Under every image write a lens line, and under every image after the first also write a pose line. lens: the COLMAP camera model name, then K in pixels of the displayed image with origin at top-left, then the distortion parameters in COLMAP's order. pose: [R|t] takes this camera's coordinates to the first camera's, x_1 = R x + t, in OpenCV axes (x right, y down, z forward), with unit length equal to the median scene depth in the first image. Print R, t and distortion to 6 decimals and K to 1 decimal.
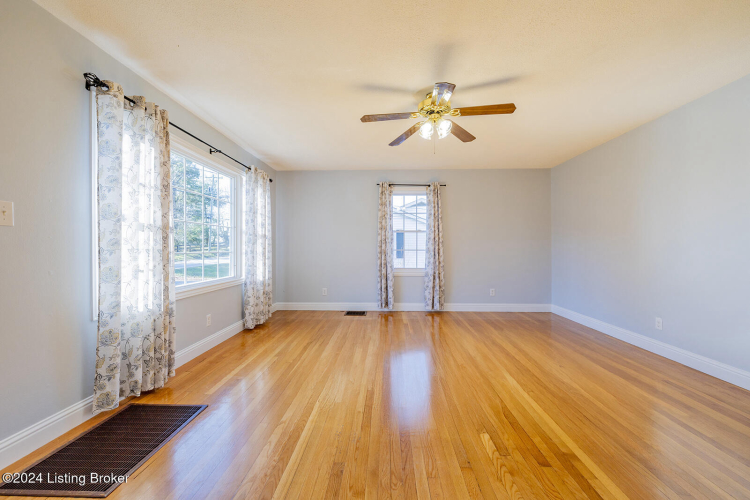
lens RADIAL K [[314.8, 0, 373.1], [0, 314.8, 248.6], [0, 0, 1]] dist [-0.000463, -0.000389]
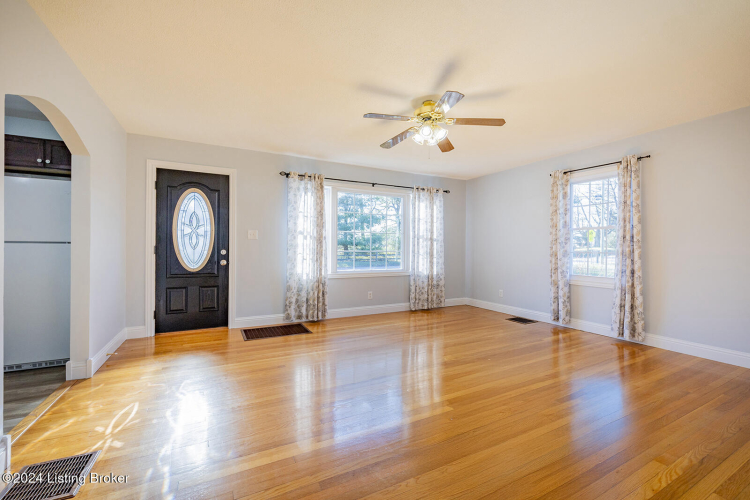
lens RADIAL K [[314.8, 0, 371.4], [0, 314.8, 247.3], [0, 0, 1]] dist [-0.000463, -0.000389]
pose [[0.490256, 0.002769, -0.871574, 0.529183], [-0.010335, 0.999943, -0.002636, -0.001167], [0.871517, 0.010300, 0.490257, 0.165353]]
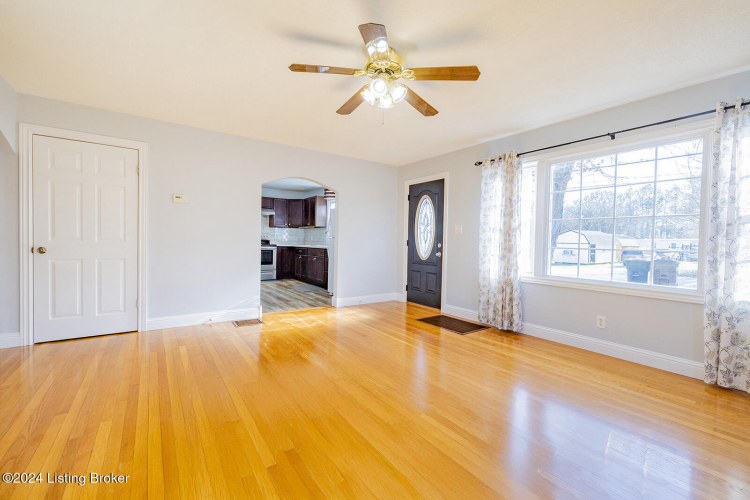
lens RADIAL K [[314.8, 0, 374.9], [0, 314.8, 249.4], [0, 0, 1]] dist [-0.000463, -0.000389]
pose [[-0.787296, -0.008385, -0.616518, 0.373480], [-0.029144, 0.999296, 0.023626, 0.008210], [0.615886, 0.036568, -0.786986, 0.854885]]
